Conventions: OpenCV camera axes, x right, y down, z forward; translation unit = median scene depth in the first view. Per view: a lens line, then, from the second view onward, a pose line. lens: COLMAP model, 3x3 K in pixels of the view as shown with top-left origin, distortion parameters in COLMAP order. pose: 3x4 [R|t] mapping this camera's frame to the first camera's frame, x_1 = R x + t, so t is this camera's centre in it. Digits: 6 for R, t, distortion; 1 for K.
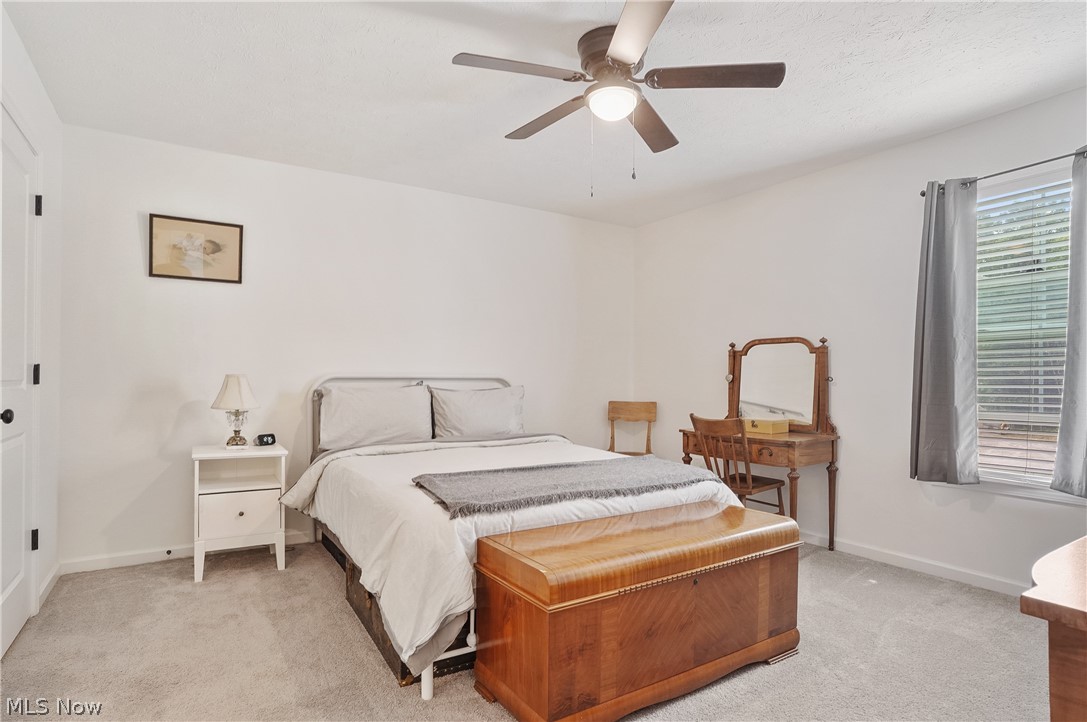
lens RADIAL K [[567.6, 0, 543.0], [0, 567.6, 370.7], [0, 0, 1]] dist [-0.065000, 0.030164]
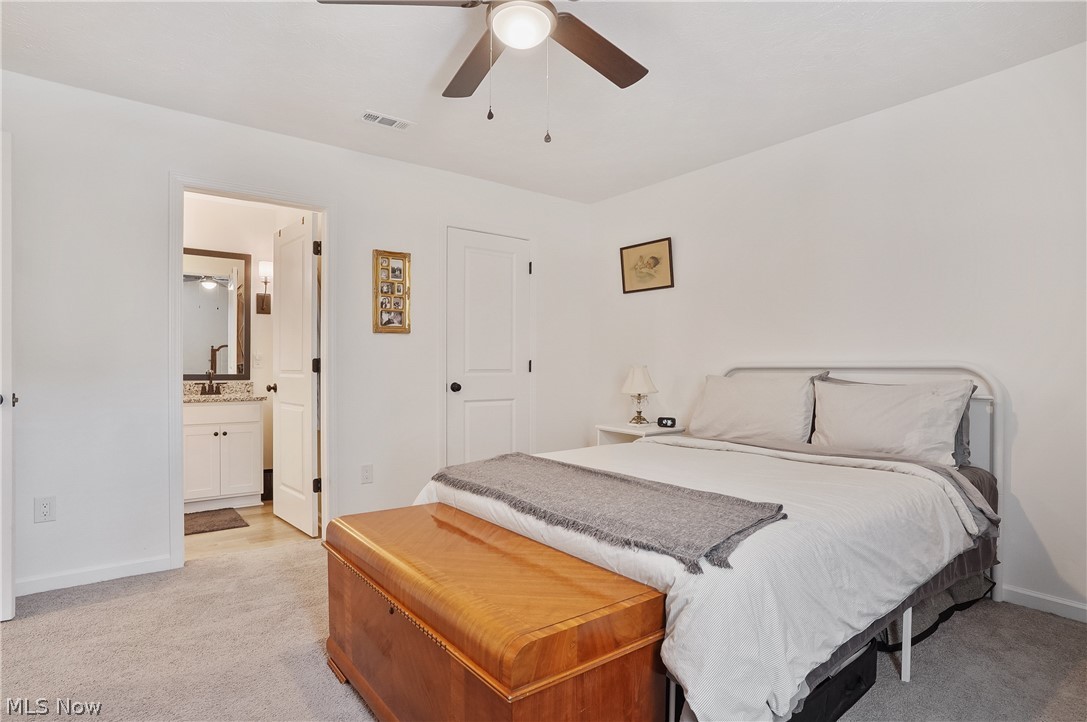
lens RADIAL K [[567.6, 0, 543.8], [0, 567.6, 364.1], [0, 0, 1]] dist [-0.065000, 0.030164]
pose [[0.089924, -0.010356, -0.995895, 0.655305], [0.010994, 0.999895, -0.009405, 0.013523], [0.995888, -0.010103, 0.090029, 0.673877]]
